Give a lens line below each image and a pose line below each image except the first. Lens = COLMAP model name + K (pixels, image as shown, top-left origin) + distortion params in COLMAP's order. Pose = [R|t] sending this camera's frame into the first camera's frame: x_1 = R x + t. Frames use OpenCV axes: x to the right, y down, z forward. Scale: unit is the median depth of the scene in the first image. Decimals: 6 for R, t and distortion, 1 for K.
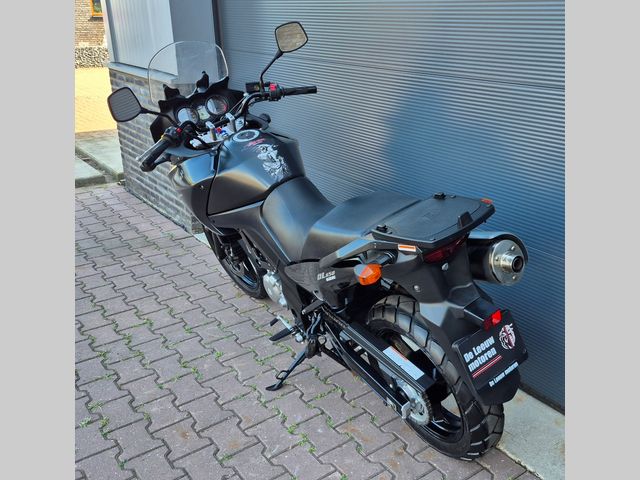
lens RADIAL K [[585.6, 0, 379.6], [0, 585.6, 242.7], [0, 0, 1]] dist [0.000066, -0.005747]
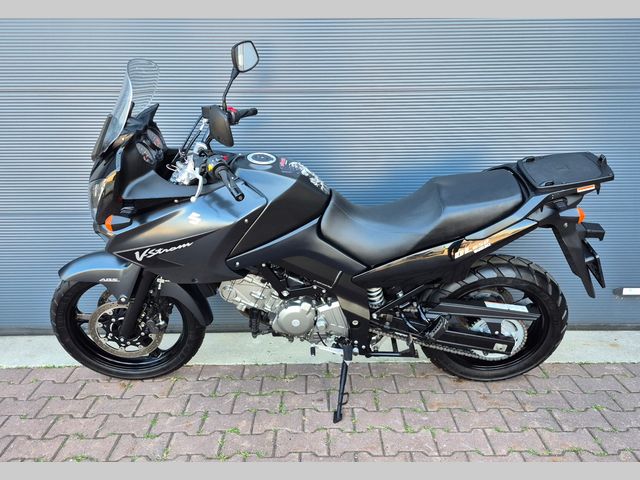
lens RADIAL K [[575.4, 0, 302.3], [0, 575.4, 234.7], [0, 0, 1]] dist [0.005896, -0.012922]
pose [[0.630538, -0.209179, 0.747439, -0.890756], [0.291459, 0.956336, 0.021767, -0.072358], [-0.719356, 0.204123, 0.663974, 0.393077]]
